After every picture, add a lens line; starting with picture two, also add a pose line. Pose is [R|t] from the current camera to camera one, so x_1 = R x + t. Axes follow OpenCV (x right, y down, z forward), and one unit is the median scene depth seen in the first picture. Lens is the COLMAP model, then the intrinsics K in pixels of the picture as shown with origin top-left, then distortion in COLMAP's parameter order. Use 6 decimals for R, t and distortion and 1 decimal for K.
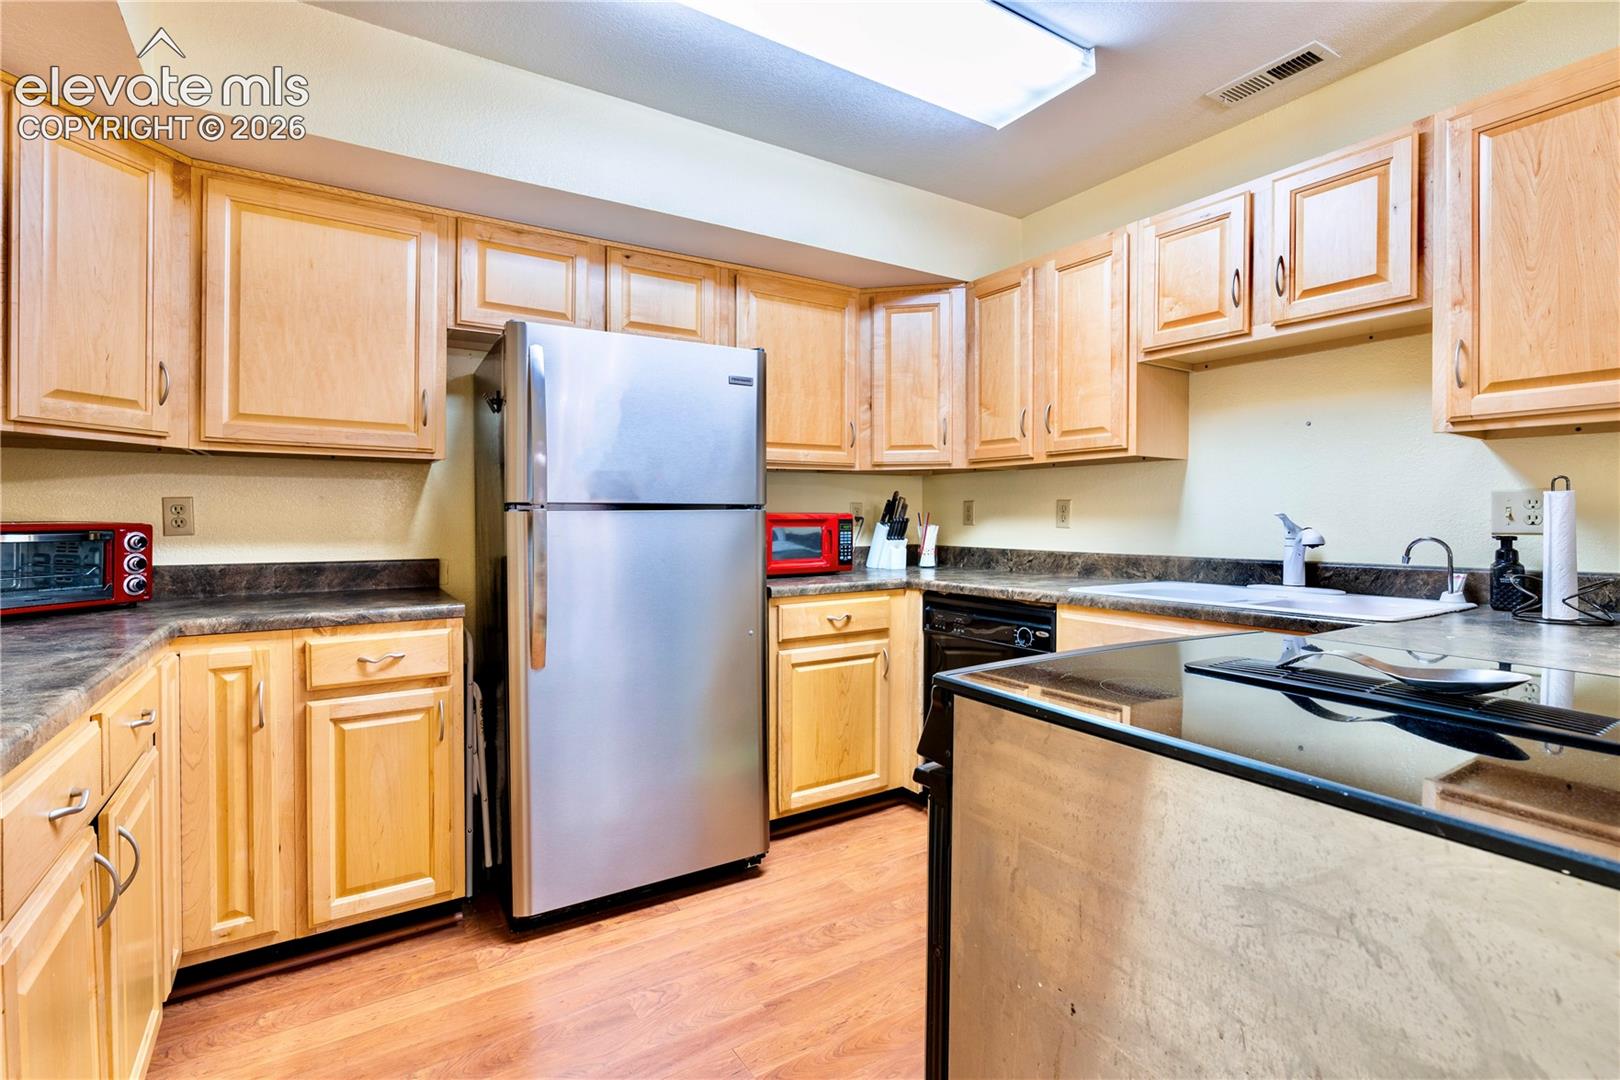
lens RADIAL K [[732.8, 0, 815.4], [0, 732.8, 516.9], [0, 0, 1]] dist [0.001788, 0.000513]
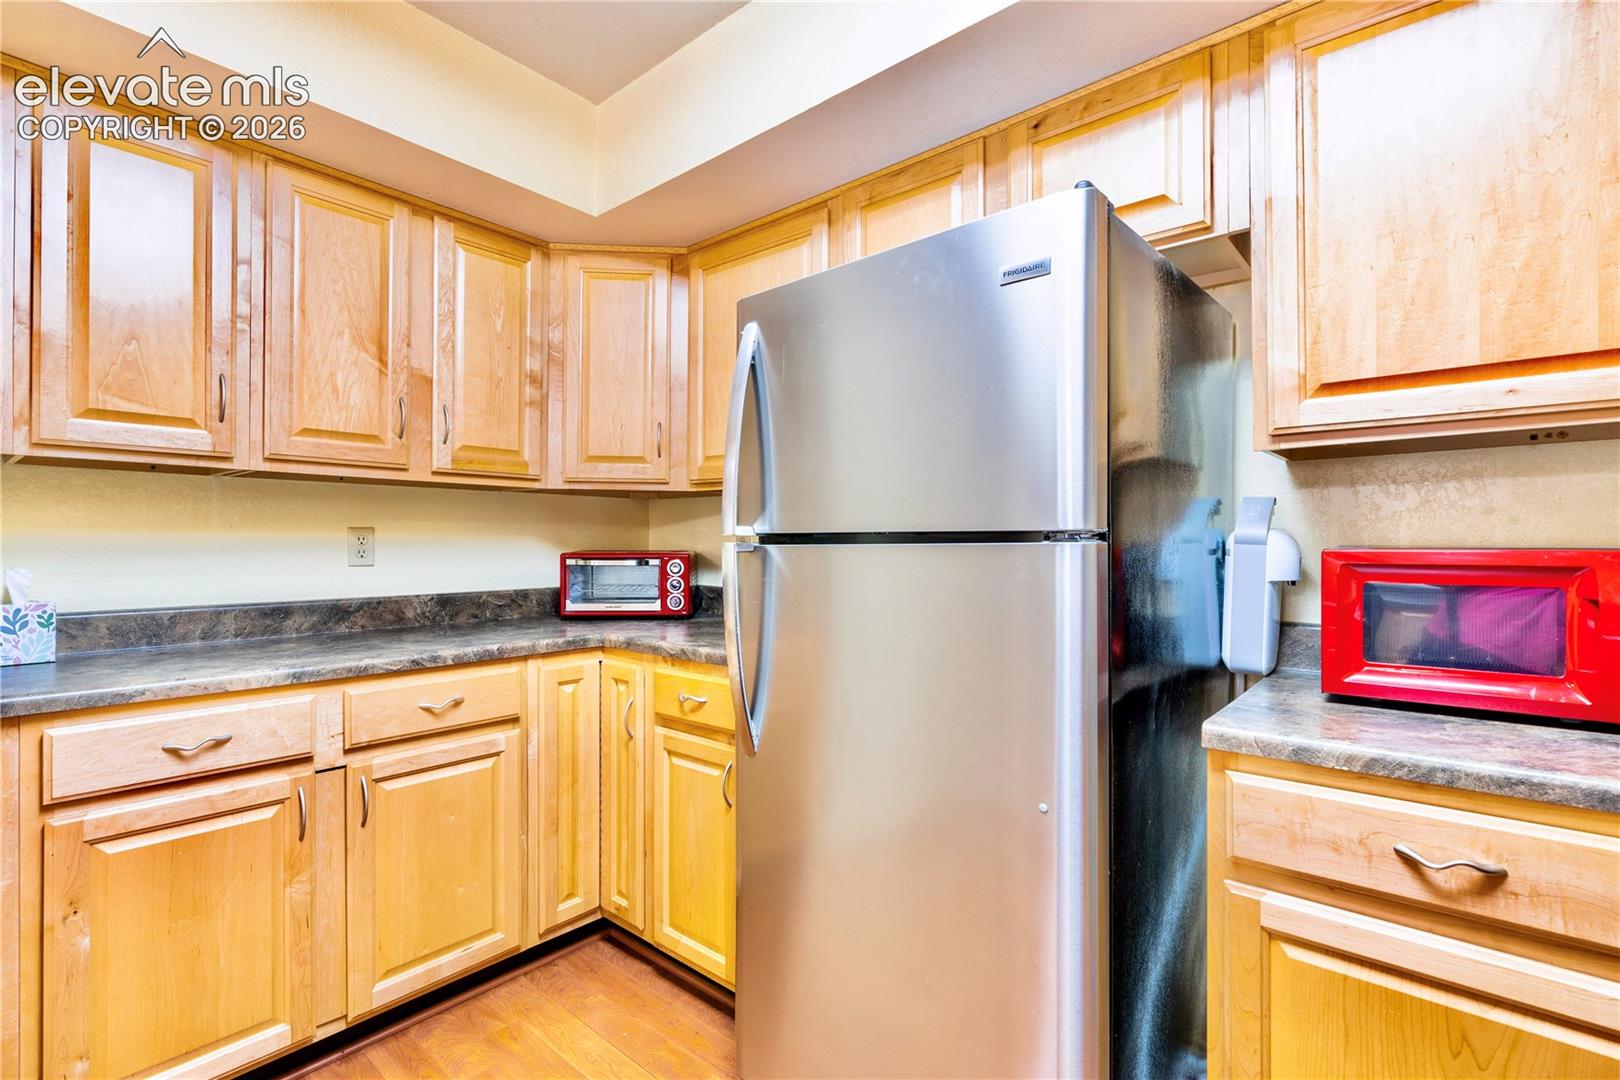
lens RADIAL K [[774.3, 0, 782.0], [0, 774.3, 536.7], [0, 0, 1]] dist [-0.000811, -0.000117]
pose [[0.267507, -0.000956, -0.963555, 0.333380], [-0.000703, 0.999999, -0.001188, -0.014240], [0.963556, 0.000995, 0.267506, 0.685436]]
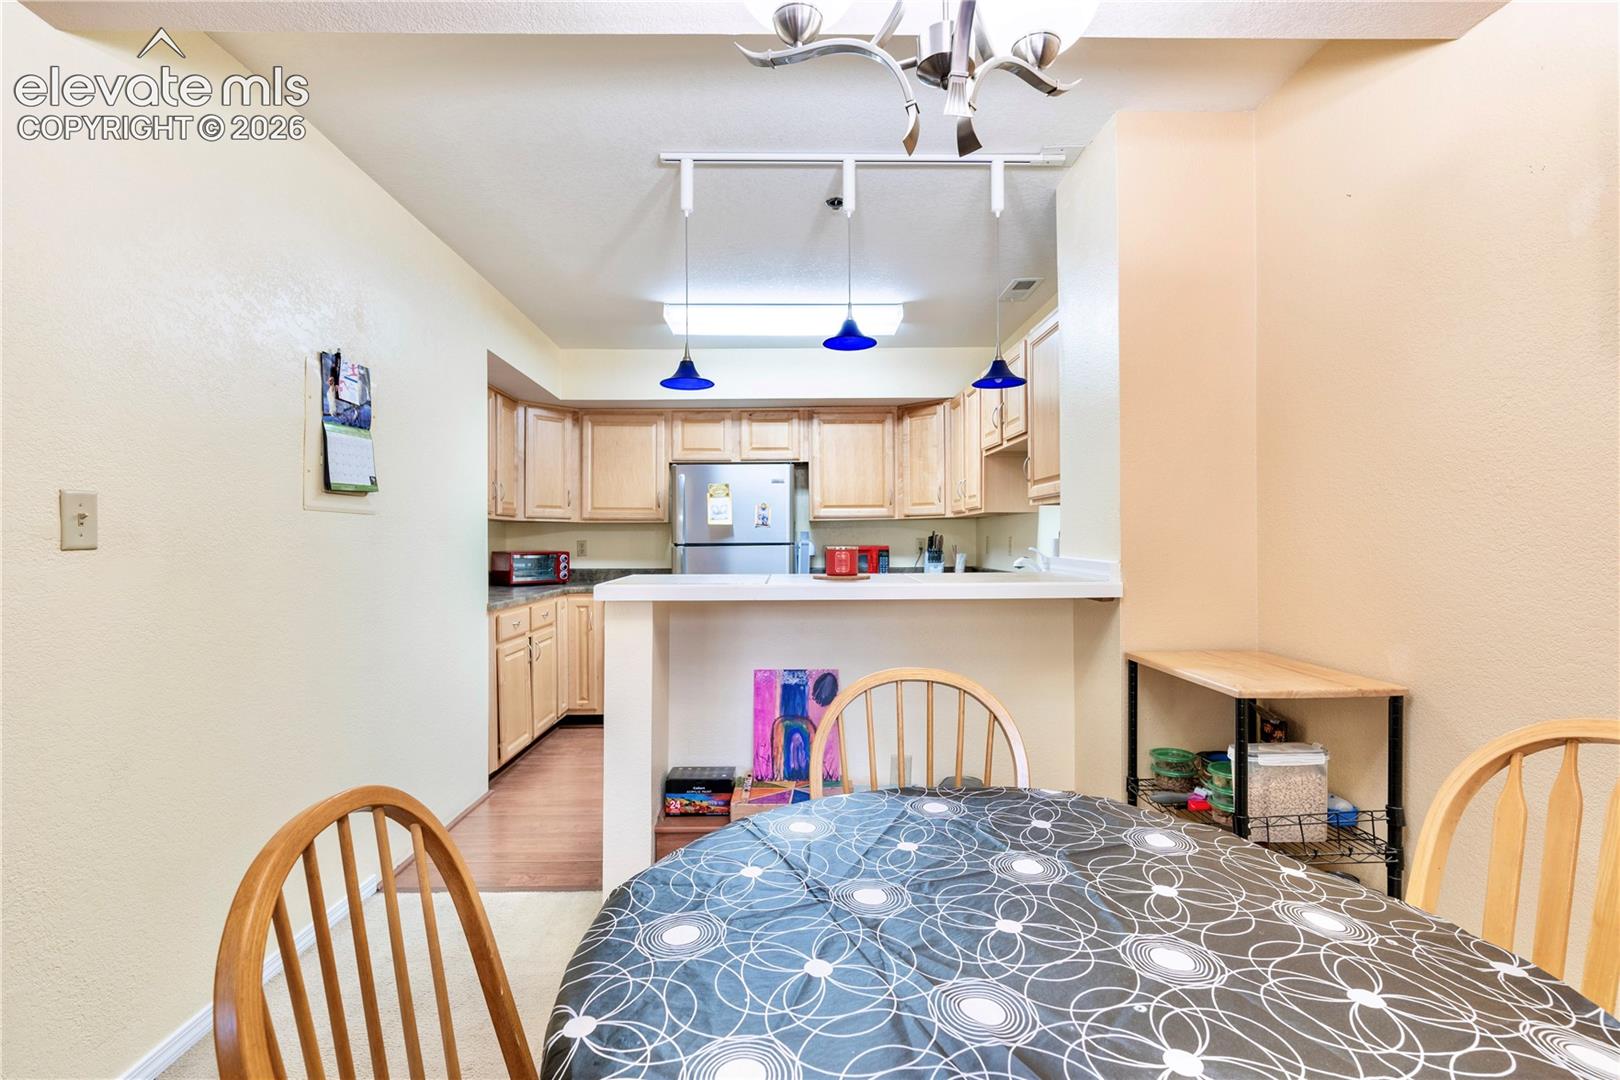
lens RADIAL K [[738.7, 0, 810.0], [0, 738.7, 540.0], [0, 0, 1]] dist [0.000960, 0.000850]
pose [[0.847964, -0.001095, -0.530053, 0.998892], [0.002450, 0.999995, 0.001853, -0.028682], [0.530048, -0.002870, 0.847963, -0.630241]]
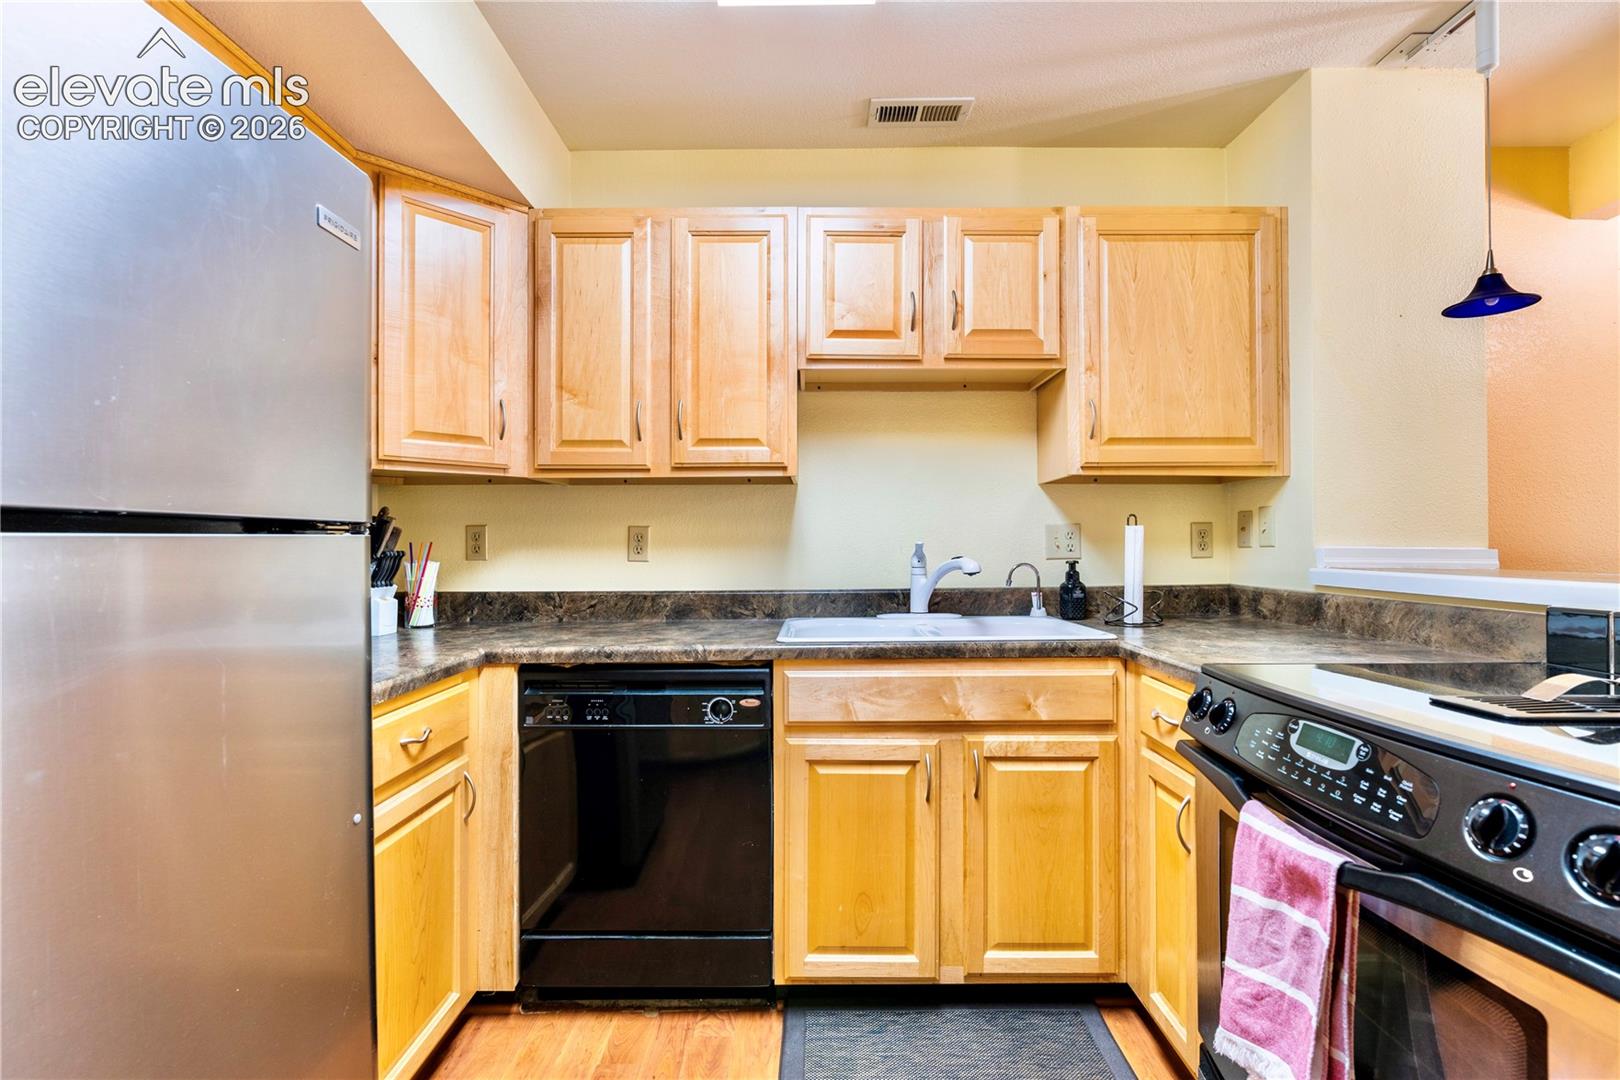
lens RADIAL K [[735.3, 0, 810.0], [0, 735.3, 540.0], [0, 0, 1]] dist [-0.003858, 0.000826]
pose [[0.558091, 0.005139, 0.829764, -0.275597], [0.005116, 0.999941, -0.009634, 0.000298], [-0.829764, 0.009622, 0.558031, 0.506352]]
